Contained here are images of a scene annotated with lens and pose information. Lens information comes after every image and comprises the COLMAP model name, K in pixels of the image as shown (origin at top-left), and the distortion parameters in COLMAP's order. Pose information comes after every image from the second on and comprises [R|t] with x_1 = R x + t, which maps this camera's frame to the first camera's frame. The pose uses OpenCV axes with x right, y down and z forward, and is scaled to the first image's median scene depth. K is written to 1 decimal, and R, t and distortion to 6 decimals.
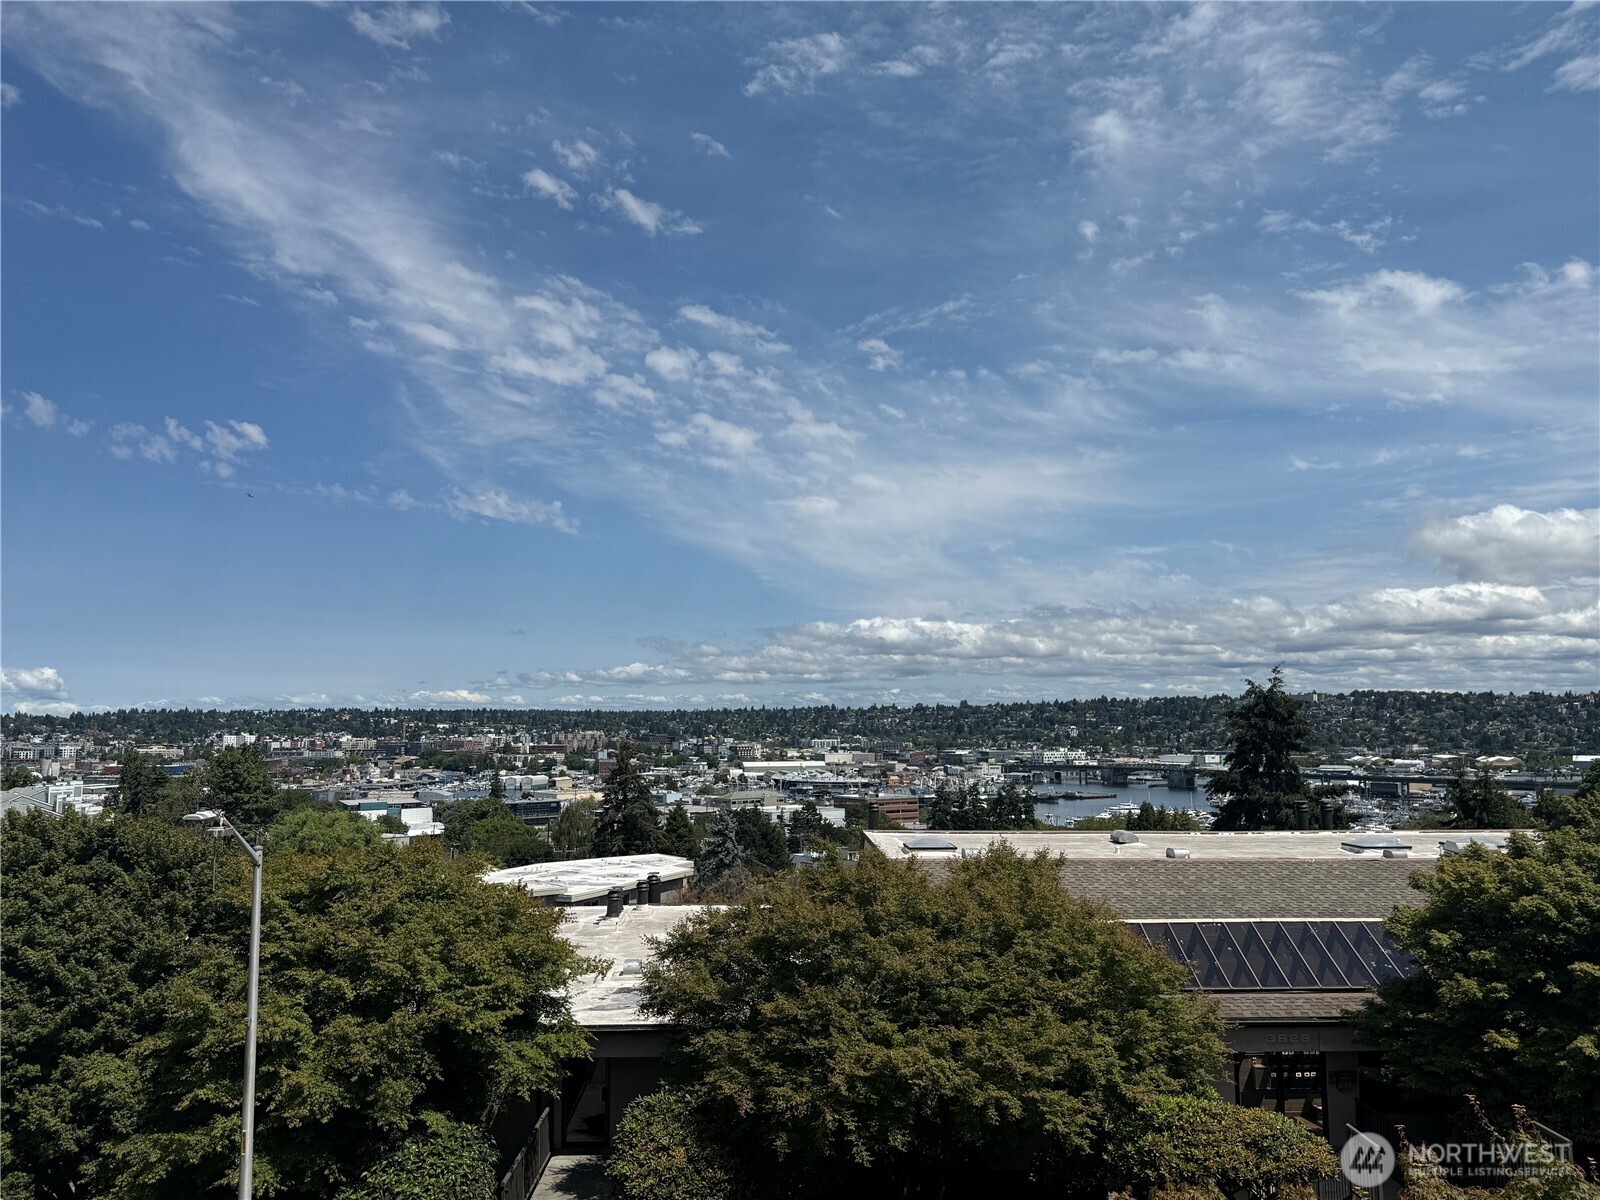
lens RADIAL K [[1188.2, 0, 788.0], [0, 1188.2, 592.6], [0, 0, 1]] dist [0.078073, -0.123922]
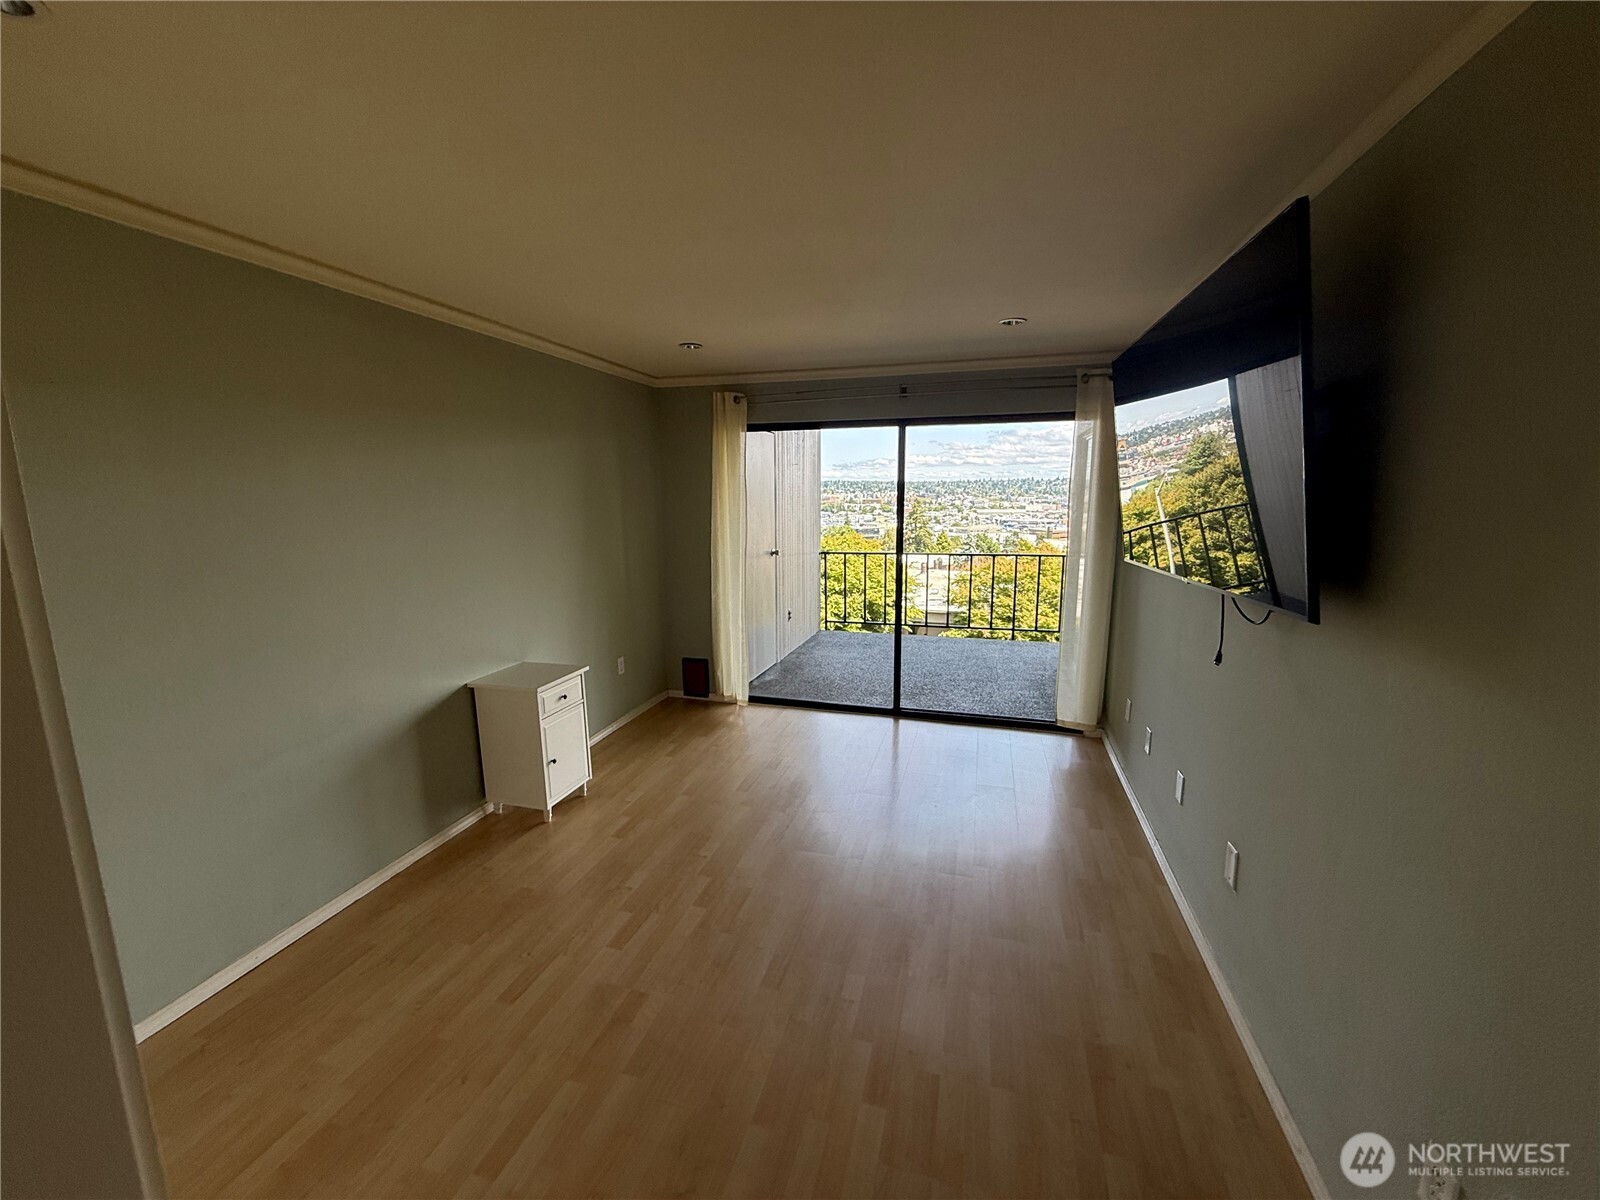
lens RADIAL K [[637.0, 0, 797.7], [0, 637.0, 598.6], [0, 0, 1]] dist [-0.000816, 0.000550]
pose [[0.952318, 0.050572, -0.300887, -0.004875], [0.034956, 0.961589, 0.272258, -0.013012], [0.303098, -0.269794, 0.913971, -0.122700]]
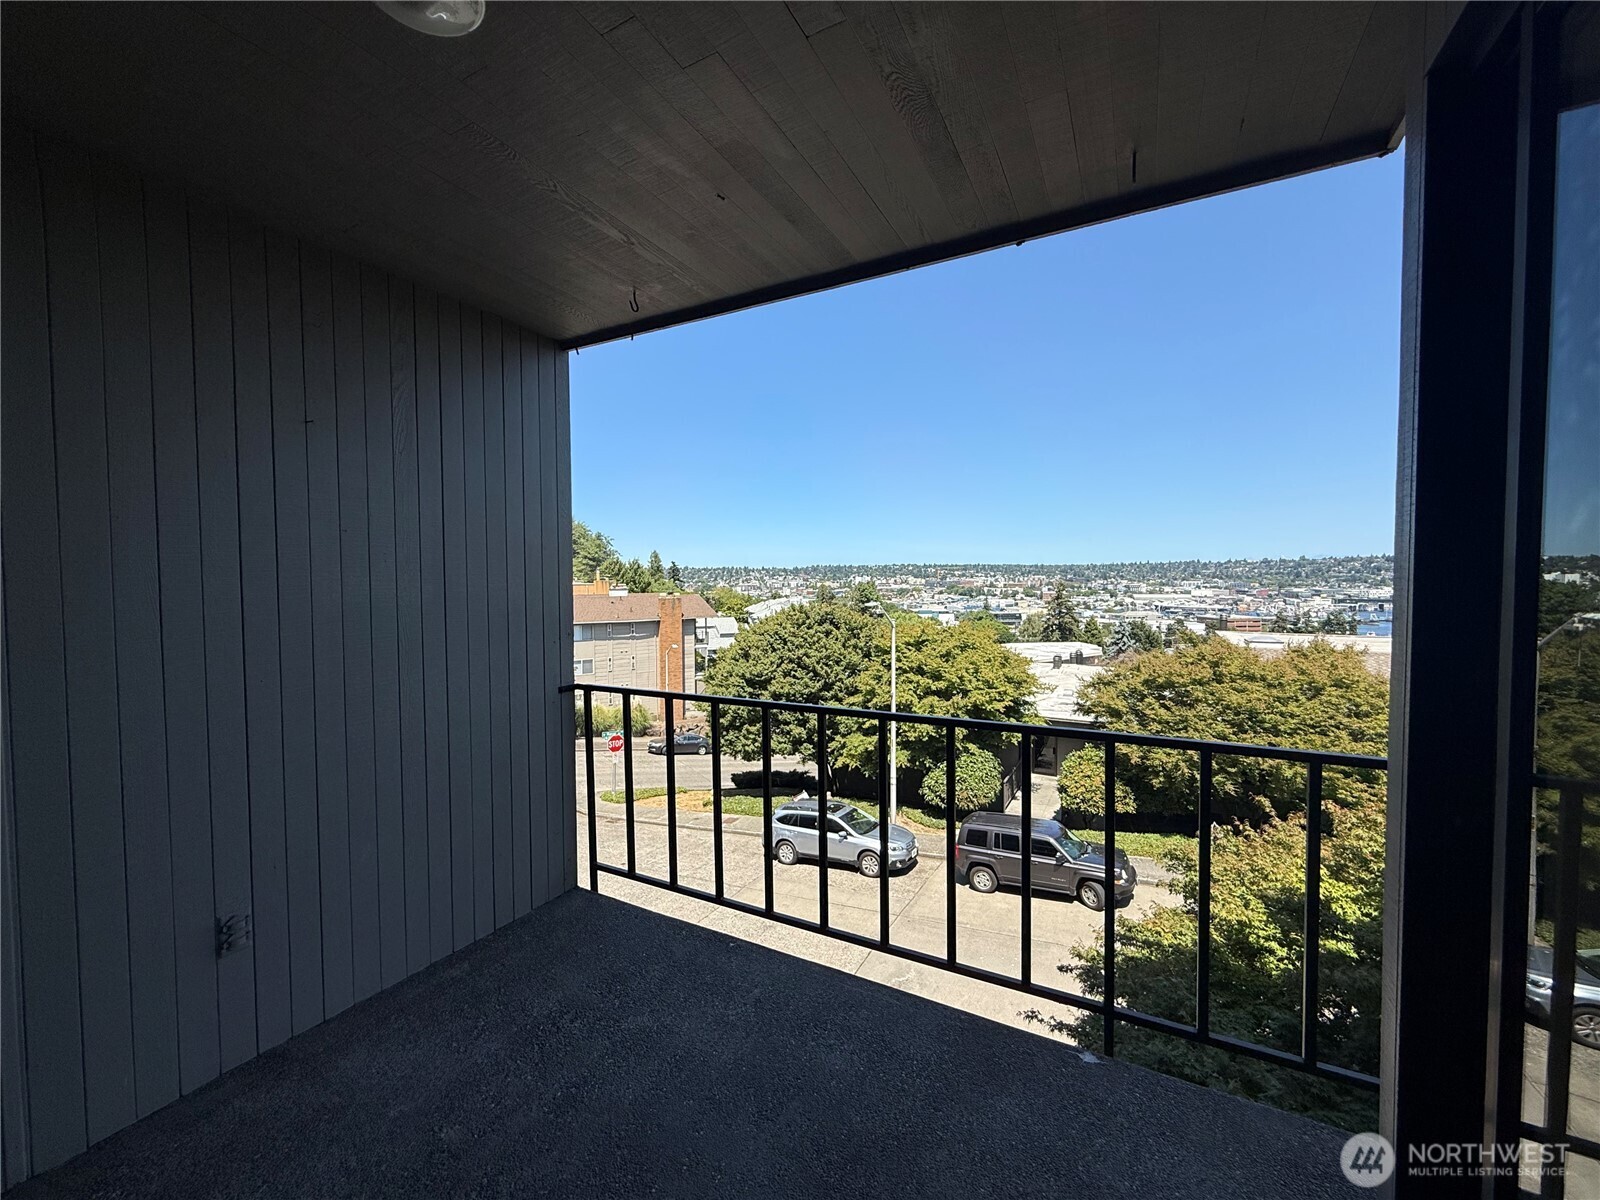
lens RADIAL K [[637.0, 0, 796.7], [0, 637.0, 601.0], [0, 0, 1]] dist [-0.000816, 0.000550]
pose [[0.865777, 0.019885, -0.500035, -0.000071], [0.057587, 0.988614, 0.139022, 0.000278], [0.497106, -0.149157, 0.854774, -0.036984]]
